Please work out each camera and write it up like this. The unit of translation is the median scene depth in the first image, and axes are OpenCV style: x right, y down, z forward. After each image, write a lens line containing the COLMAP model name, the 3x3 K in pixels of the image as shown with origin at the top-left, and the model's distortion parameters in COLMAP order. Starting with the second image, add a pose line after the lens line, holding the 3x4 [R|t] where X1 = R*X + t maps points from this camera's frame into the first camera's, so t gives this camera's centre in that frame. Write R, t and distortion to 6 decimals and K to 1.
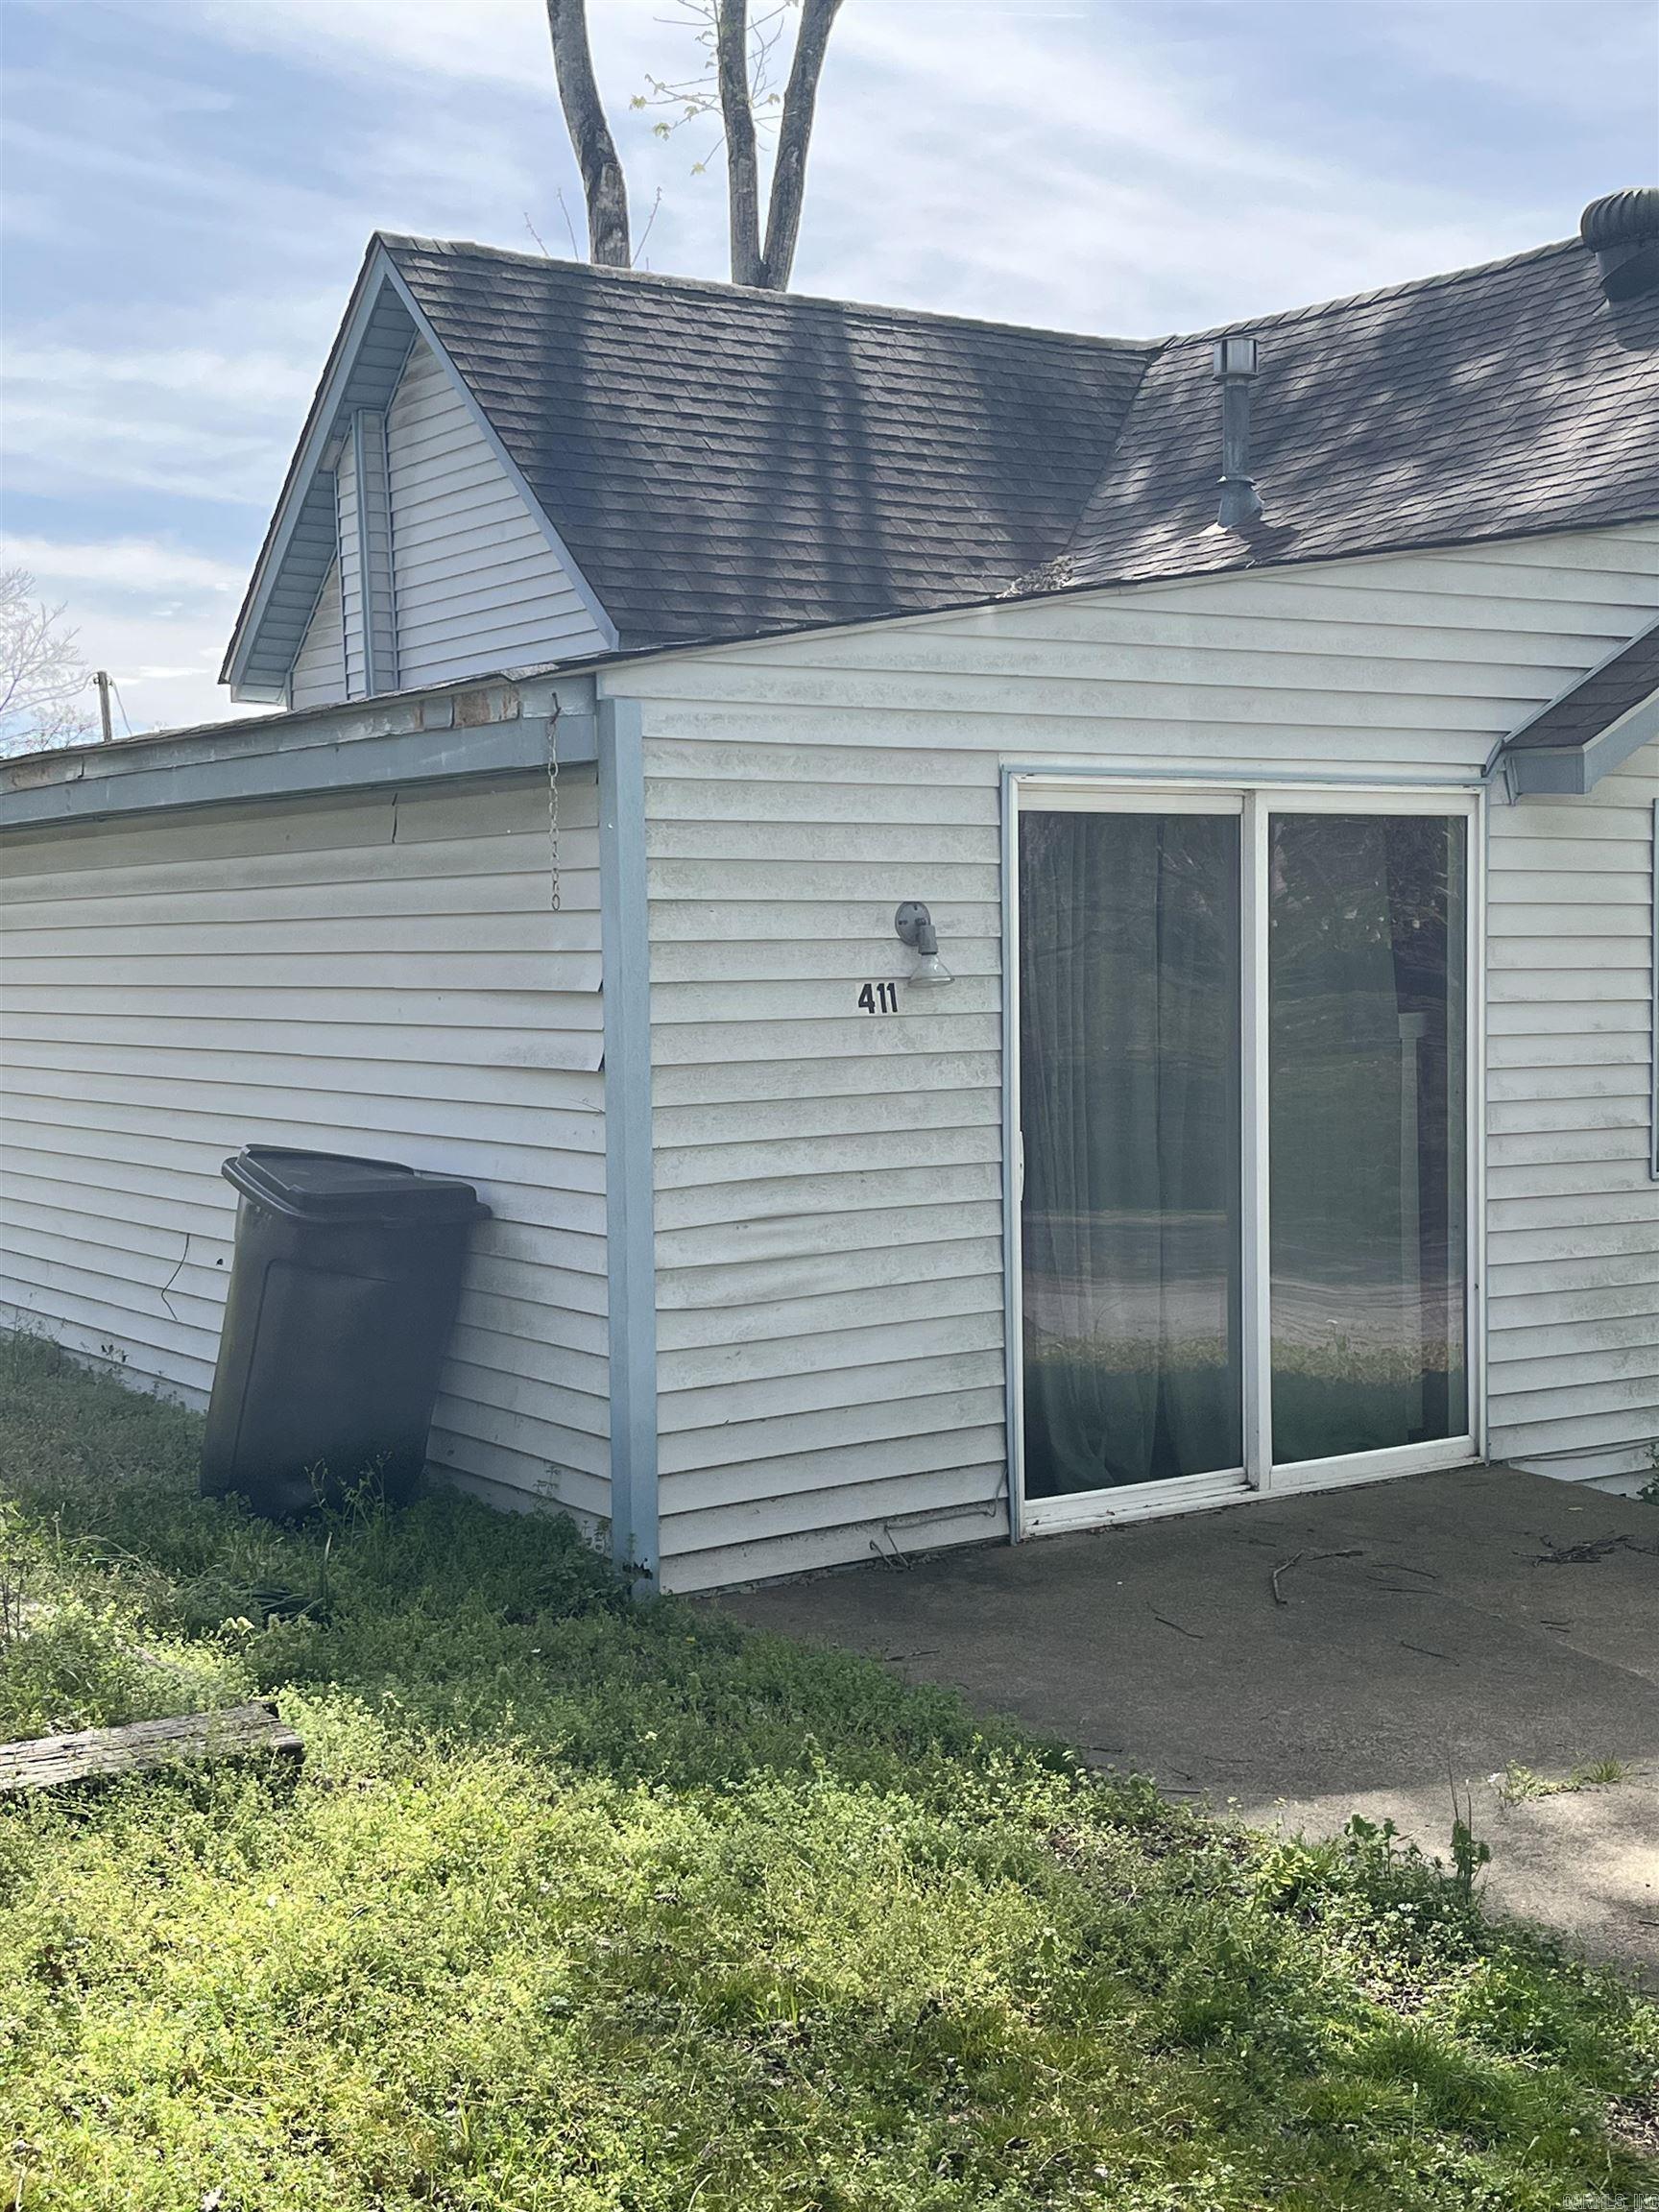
lens RADIAL K [[2809.5, 0, 827.6], [0, 2809.5, 1107.0], [0, 0, 1]] dist [0.215800, 0.000000]
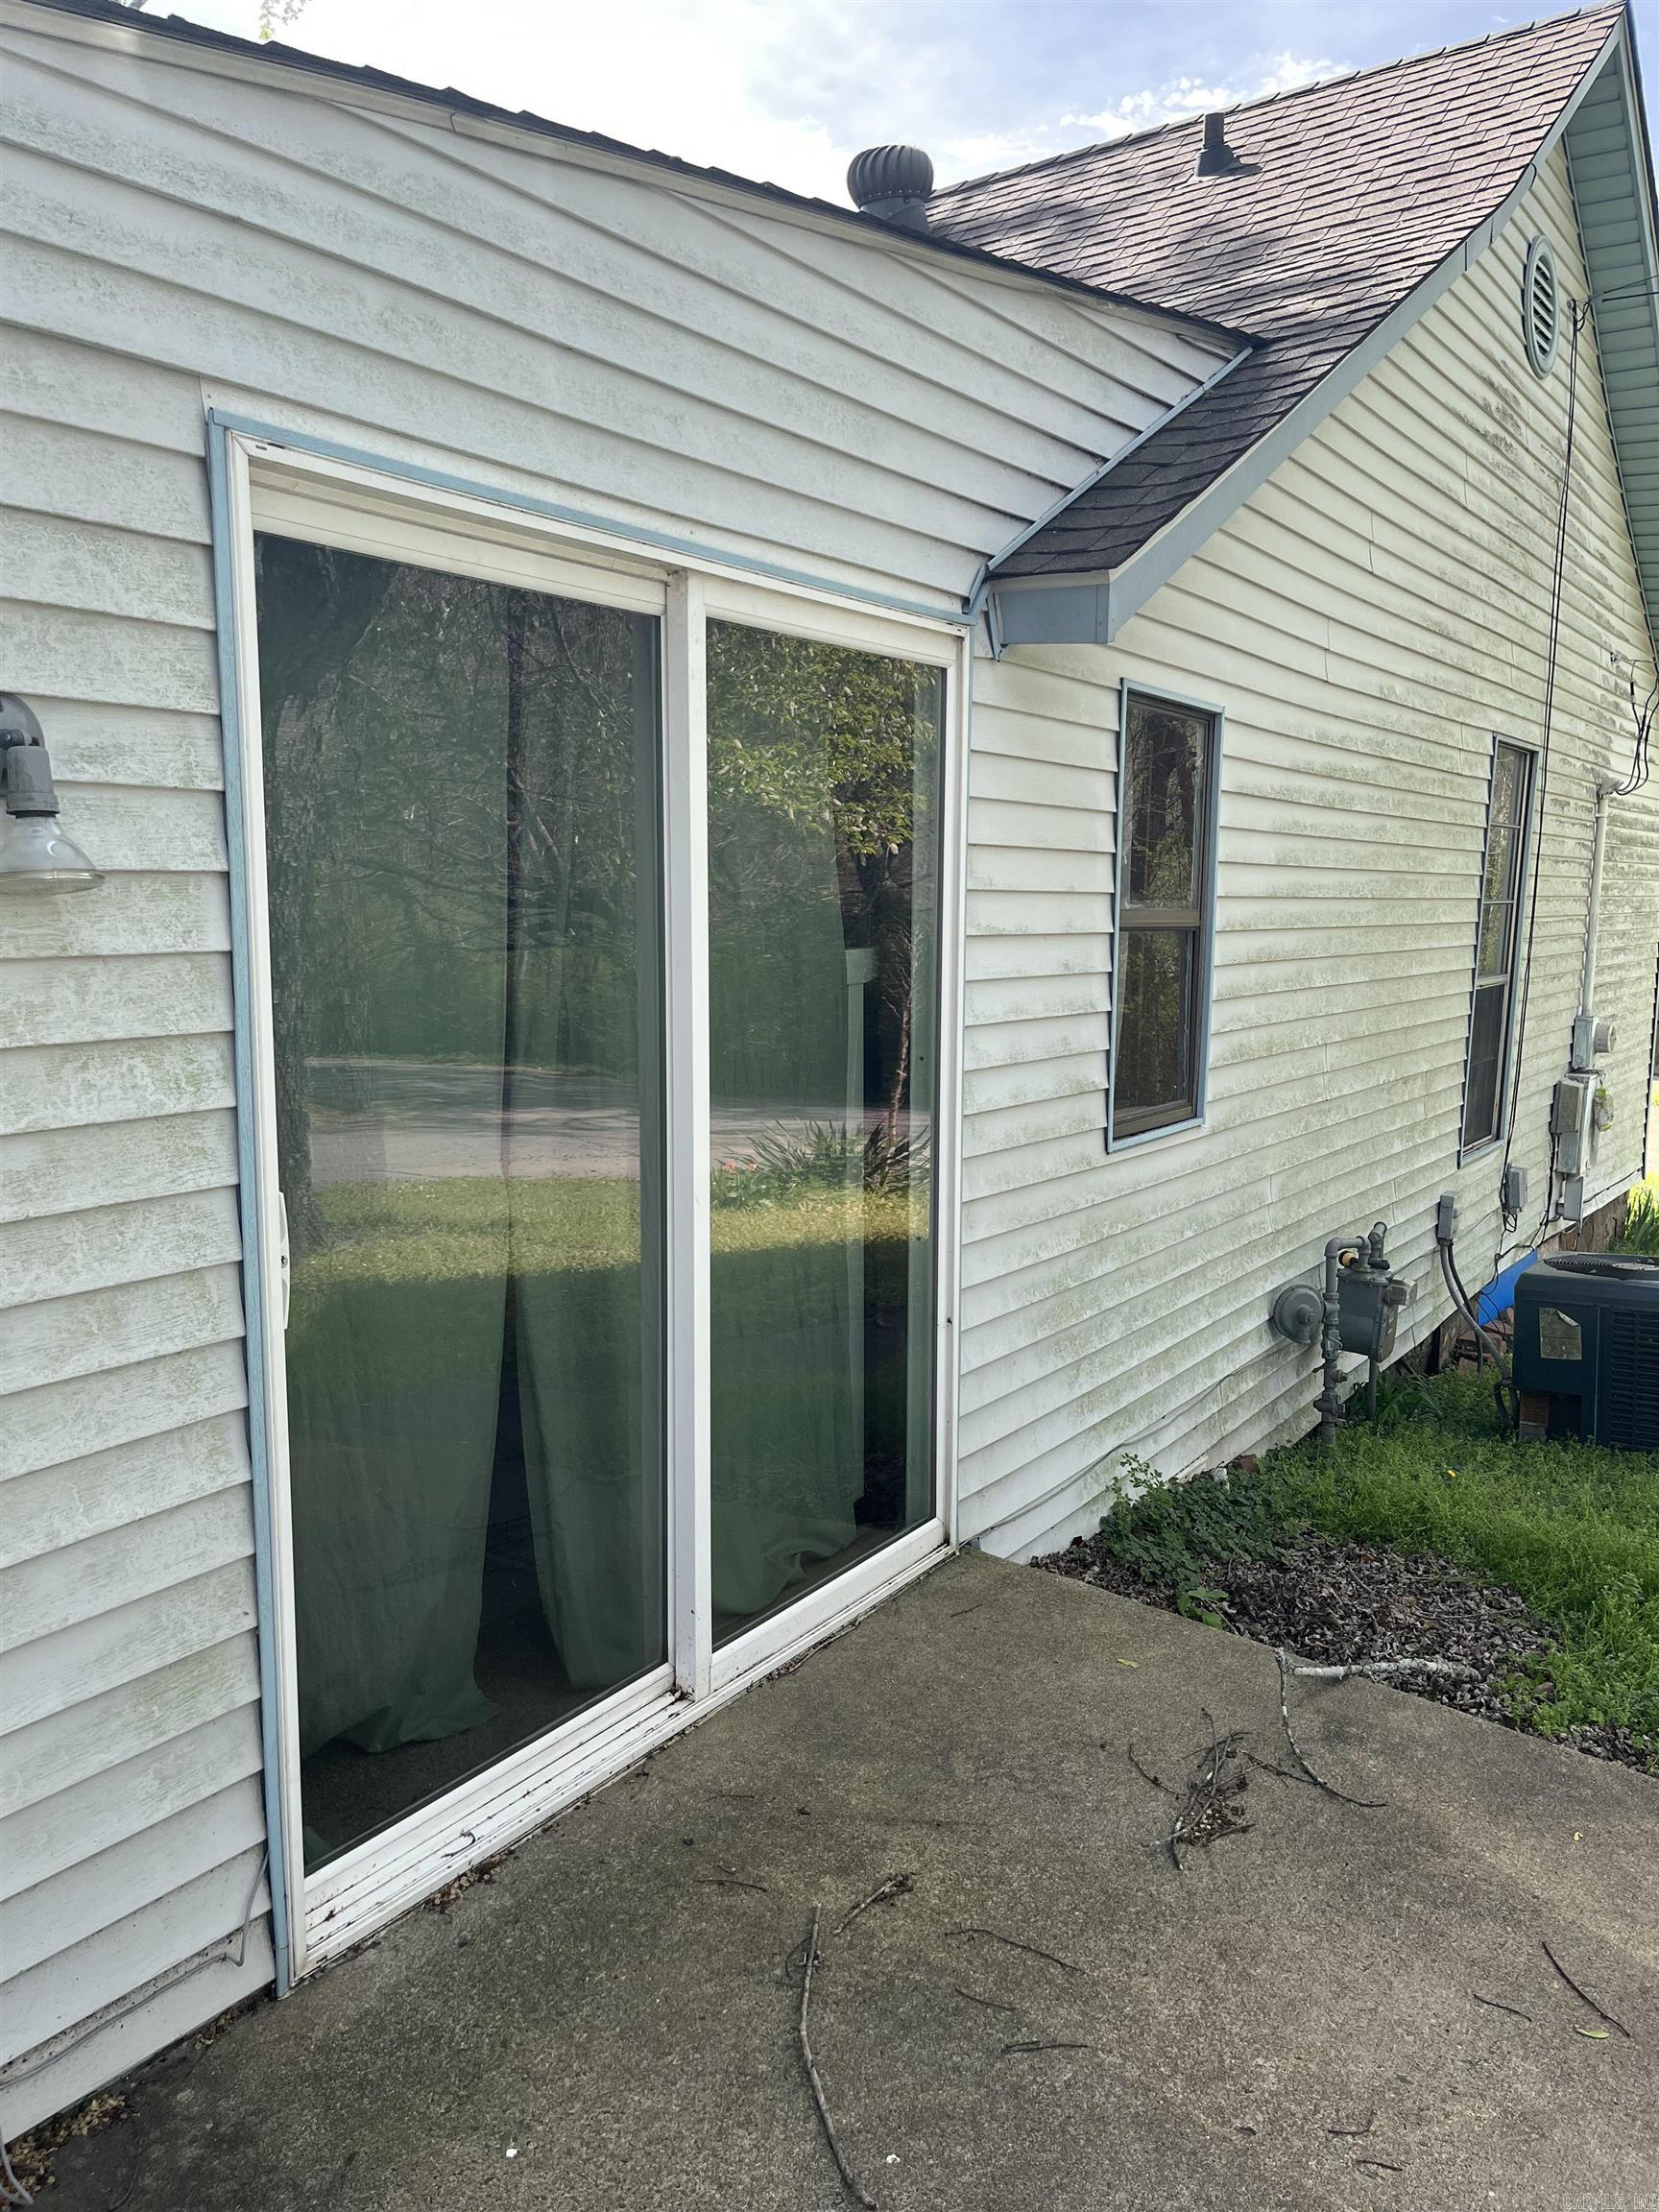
lens RADIAL K [[1664.0, 0, 827.7], [0, 1664.0, 1106.7], [0, 0, 1]] dist [0.031391, -0.002628]
pose [[0.936949, -0.029785, 0.348194, 0.055172], [0.004352, 0.997278, 0.073599, -0.026936], [-0.349439, -0.067443, 0.934529, 0.672900]]
